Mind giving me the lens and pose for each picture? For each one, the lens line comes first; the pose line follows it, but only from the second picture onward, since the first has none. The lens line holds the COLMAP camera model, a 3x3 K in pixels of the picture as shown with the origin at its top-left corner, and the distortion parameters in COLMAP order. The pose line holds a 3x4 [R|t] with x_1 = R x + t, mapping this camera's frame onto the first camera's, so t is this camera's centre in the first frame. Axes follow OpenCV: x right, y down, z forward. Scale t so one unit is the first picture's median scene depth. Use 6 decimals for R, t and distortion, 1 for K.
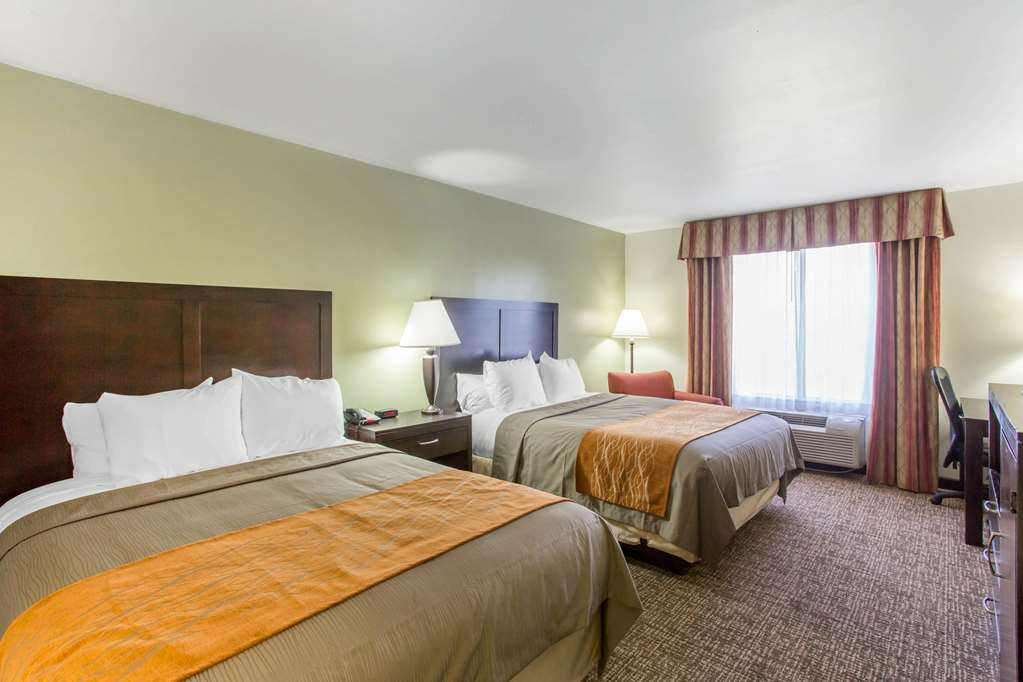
lens RADIAL K [[511.5, 0, 511.2], [0, 511.5, 322.4], [0, 0, 1]] dist [0.000903, 0.000423]
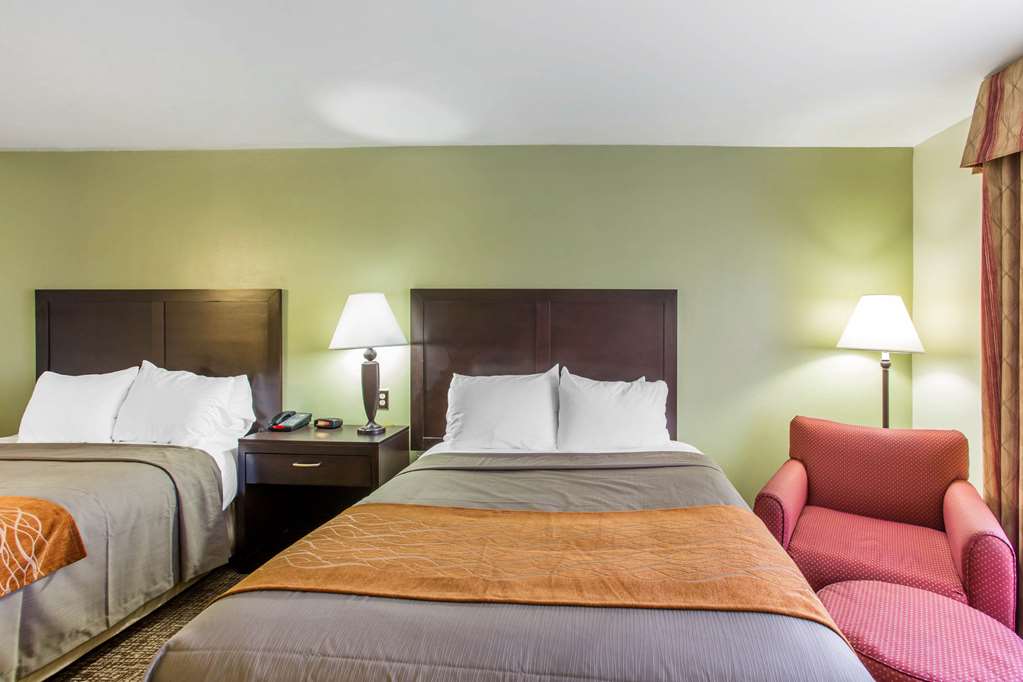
lens RADIAL K [[511.5, 0, 511.2], [0, 511.5, 322.4], [0, 0, 1]] dist [0.000903, 0.000423]
pose [[0.629763, 0.000838, -0.776787, 0.428830], [-0.005182, 0.999982, -0.003123, 0.003124], [0.776770, 0.005992, 0.629756, 0.457391]]
